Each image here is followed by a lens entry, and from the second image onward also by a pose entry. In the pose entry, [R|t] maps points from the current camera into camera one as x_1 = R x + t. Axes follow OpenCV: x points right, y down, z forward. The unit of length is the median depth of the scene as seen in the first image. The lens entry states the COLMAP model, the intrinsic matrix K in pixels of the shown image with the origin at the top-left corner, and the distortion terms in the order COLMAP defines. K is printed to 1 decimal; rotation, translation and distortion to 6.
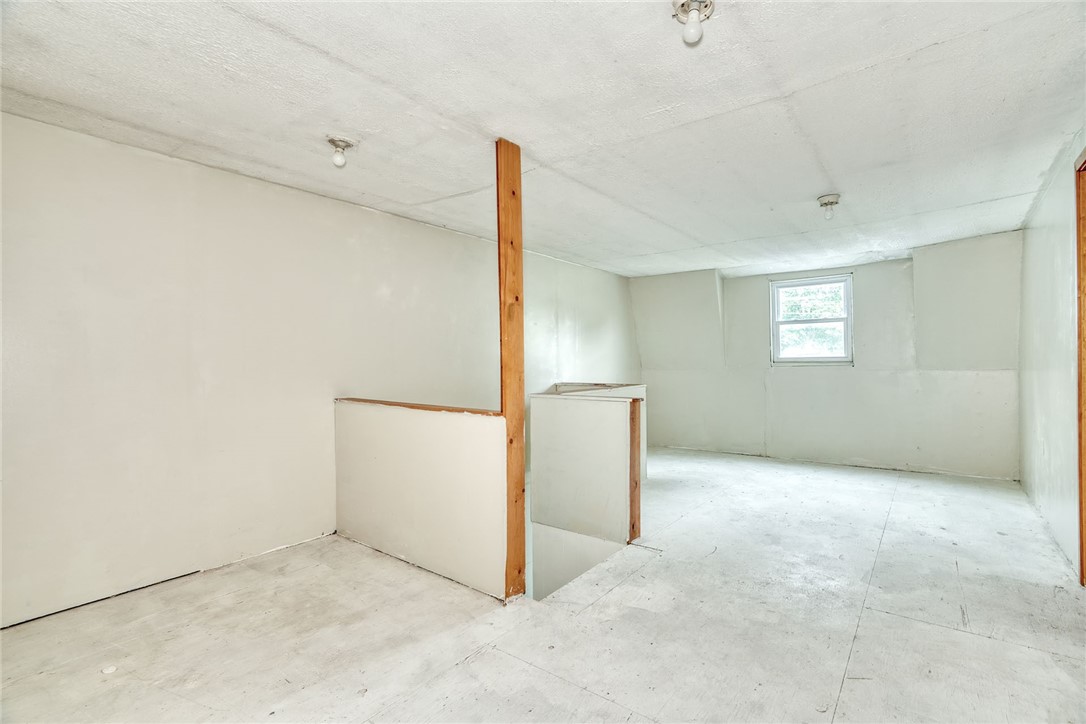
lens RADIAL K [[493.6, 0, 543.0], [0, 493.6, 362.0], [0, 0, 1]] dist [-0.003580, 0.000347]
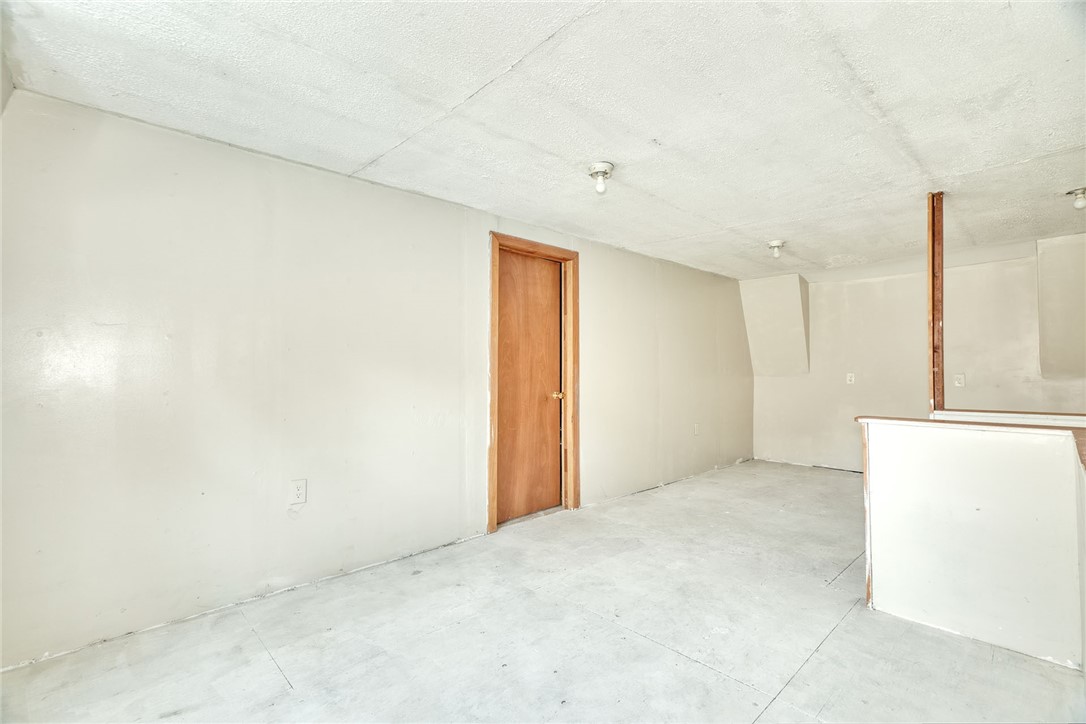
lens RADIAL K [[493.6, 0, 543.0], [0, 493.6, 362.0], [0, 0, 1]] dist [-0.003580, 0.000347]
pose [[-0.991163, 0.015249, 0.131771, 0.703709], [0.012626, 0.999706, -0.020722, -0.004075], [-0.132048, -0.018876, -0.991064, 2.203760]]
